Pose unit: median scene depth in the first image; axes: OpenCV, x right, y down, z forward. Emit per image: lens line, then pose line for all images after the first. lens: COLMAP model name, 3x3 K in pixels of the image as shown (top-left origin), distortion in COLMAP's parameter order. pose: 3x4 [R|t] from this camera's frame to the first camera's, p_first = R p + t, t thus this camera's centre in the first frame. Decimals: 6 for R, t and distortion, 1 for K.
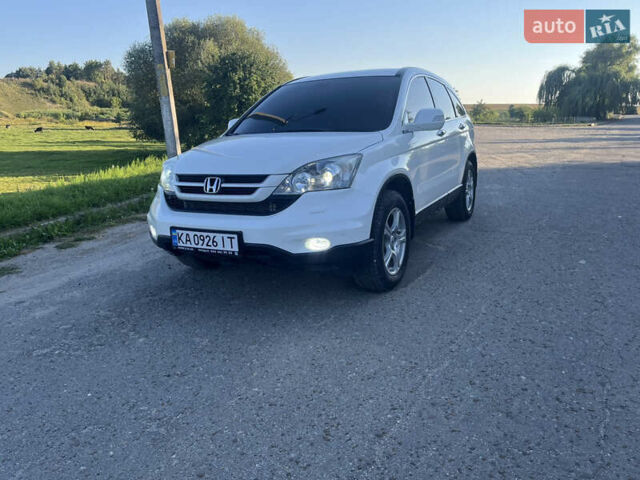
lens RADIAL K [[481.2, 0, 320.3], [0, 481.2, 240.8], [0, 0, 1]] dist [0.050653, -0.063777]
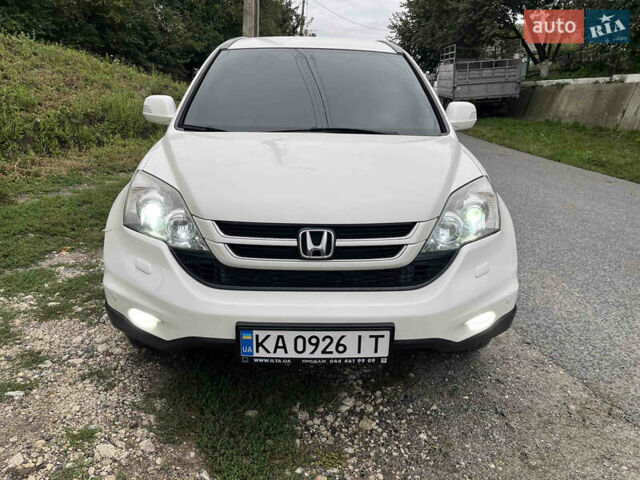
lens RADIAL K [[481.2, 0, 322.4], [0, 481.2, 235.6], [0, 0, 1]] dist [0.050653, -0.063777]
pose [[0.873810, -0.086698, 0.478477, -0.487240], [0.055997, 0.995372, 0.078095, -0.168096], [-0.483033, -0.041447, 0.874621, 0.505610]]
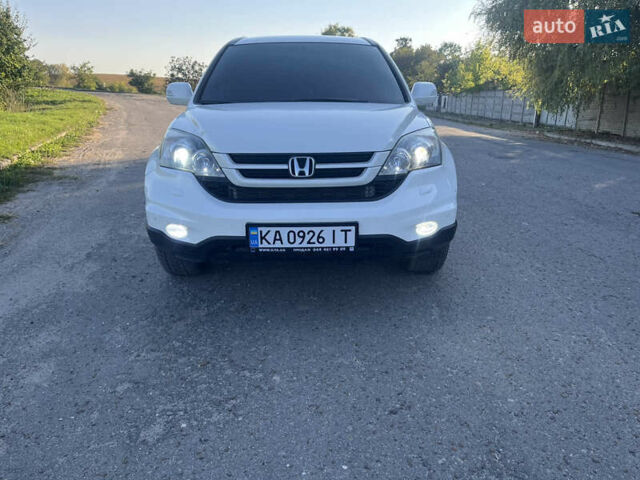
lens RADIAL K [[481.2, 0, 318.1], [0, 481.2, 238.5], [0, 0, 1]] dist [0.050653, -0.063777]
pose [[0.874323, -0.101326, 0.474650, -0.588016], [0.081911, 0.994742, 0.061471, -0.044698], [-0.478383, -0.014866, 0.878025, 0.292831]]
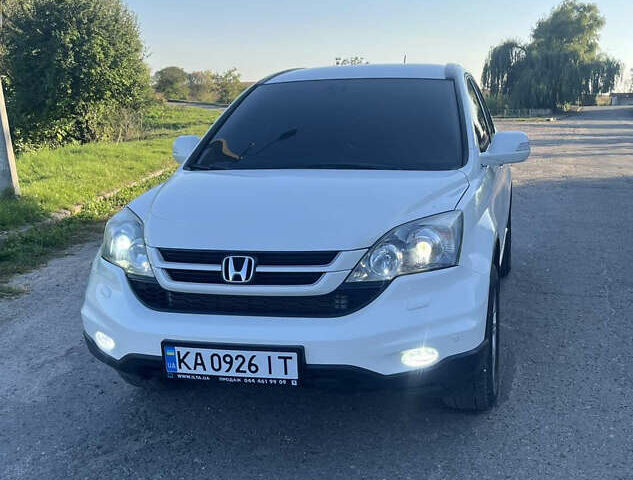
lens RADIAL K [[689.0, 0, 378.0], [0, 689.0, 280.4], [0, 0, 1]] dist [0.064329, 0.000000]
pose [[0.964060, -0.045365, 0.261784, -0.282180], [0.045053, 0.998959, 0.007196, -0.099642], [-0.261838, 0.004856, 0.965100, 0.126616]]
